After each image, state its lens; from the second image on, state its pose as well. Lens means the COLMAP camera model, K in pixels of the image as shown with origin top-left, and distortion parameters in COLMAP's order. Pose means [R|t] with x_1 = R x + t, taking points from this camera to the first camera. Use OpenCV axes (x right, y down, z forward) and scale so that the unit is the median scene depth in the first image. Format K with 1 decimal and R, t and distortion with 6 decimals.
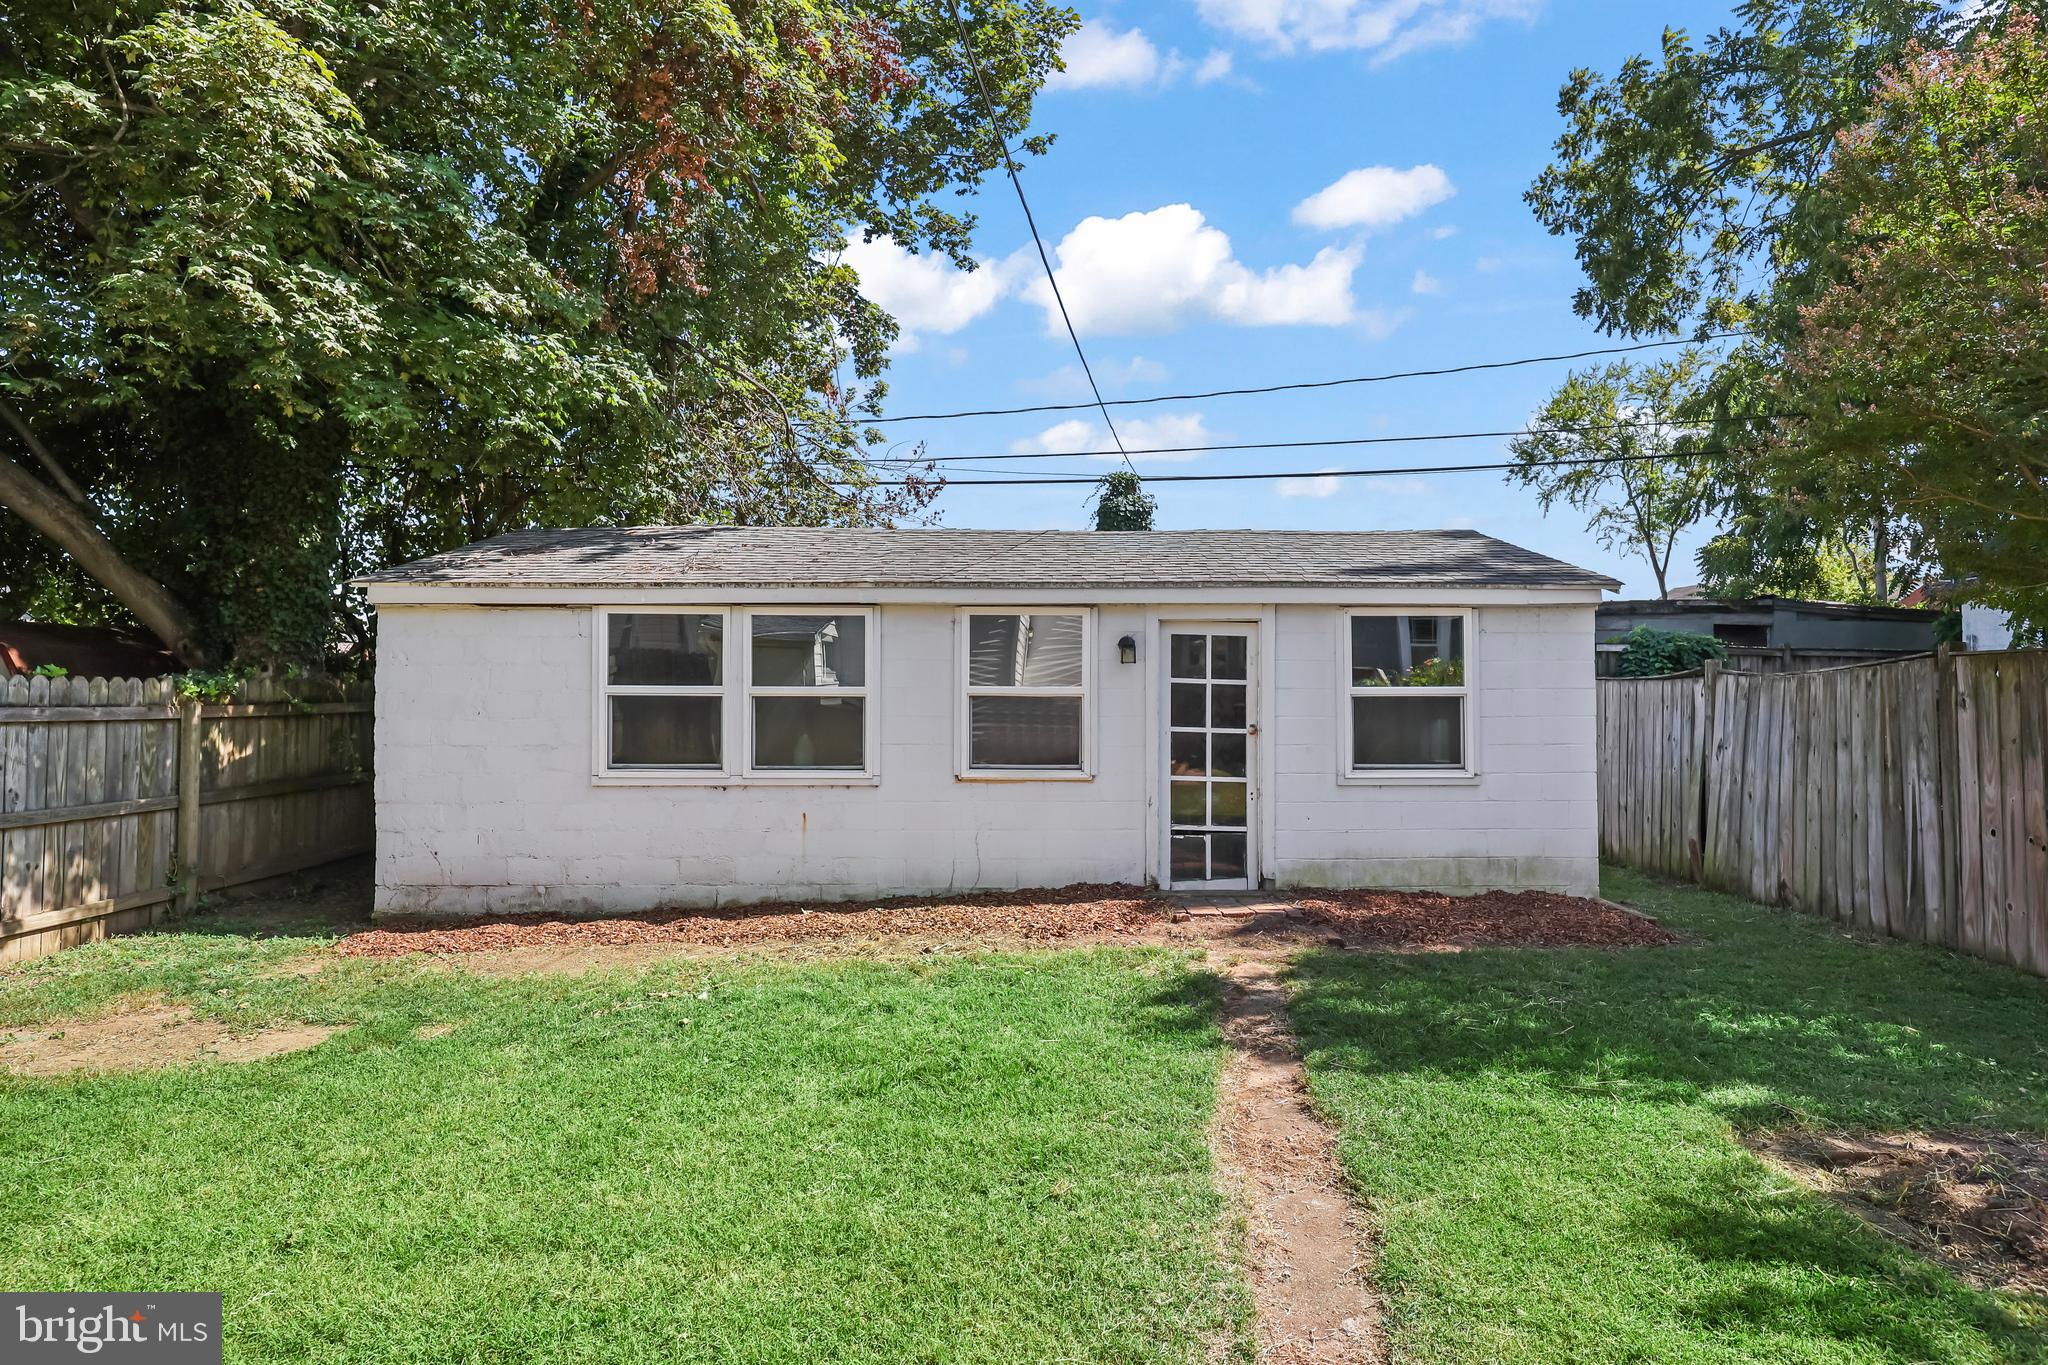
lens RADIAL K [[1077.6, 0, 1024.0], [0, 1077.6, 682.5], [0, 0, 1]] dist [0.000913, -0.000261]
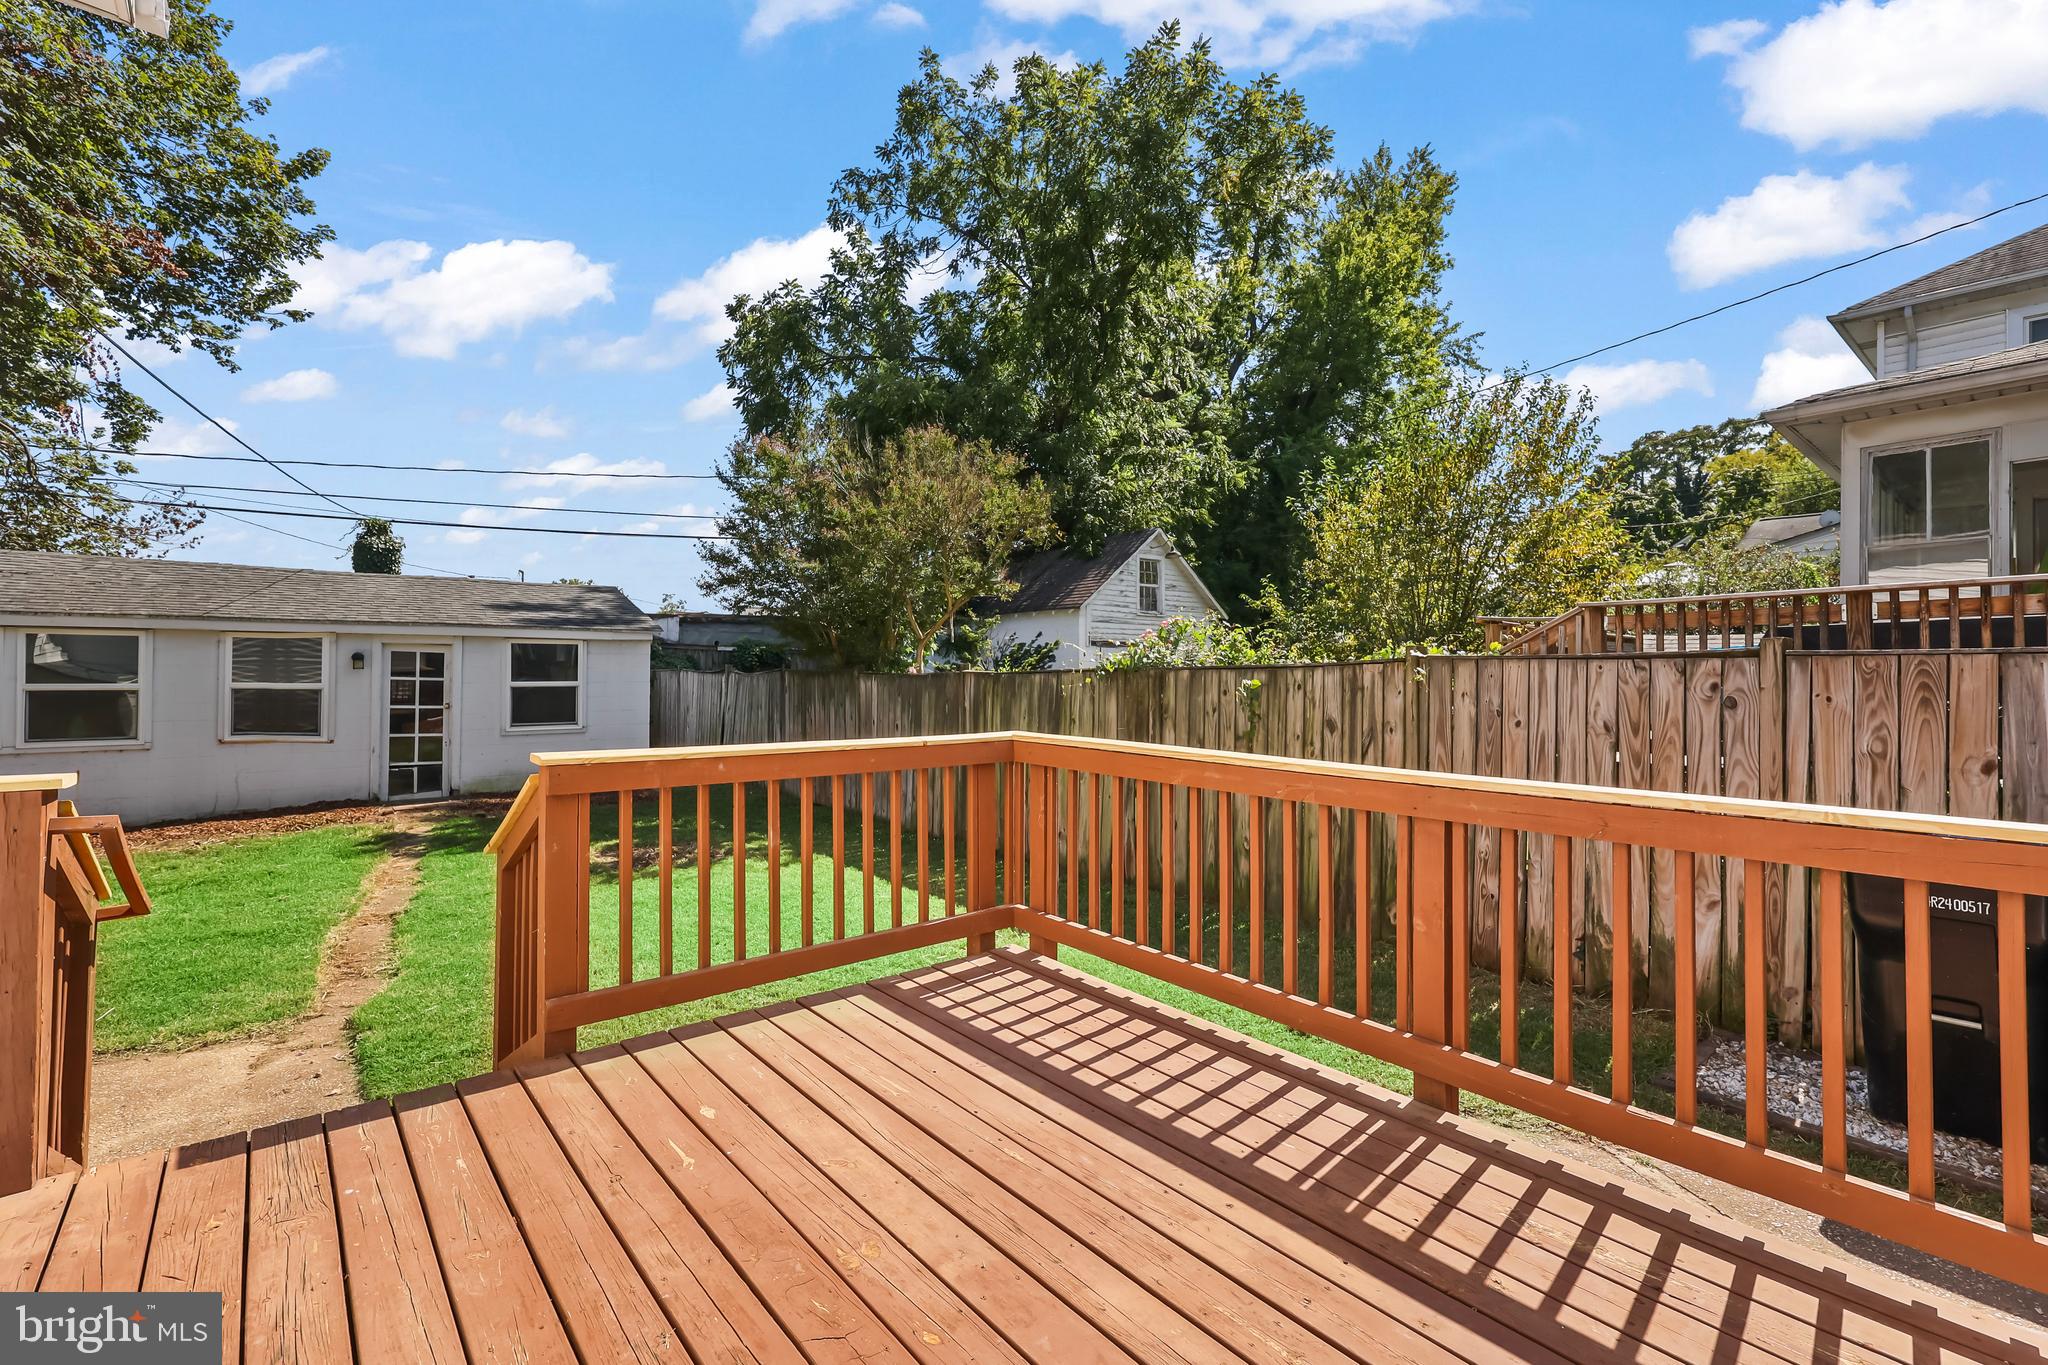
lens RADIAL K [[861.9, 0, 1022.4], [0, 861.9, 664.0], [0, 0, 1]] dist [-0.000388, -0.000215]
pose [[0.764563, 0.010349, 0.644465, 0.021384], [-0.022805, 0.999679, 0.011002, -0.062824], [-0.644145, -0.023109, 0.764554, -0.690913]]
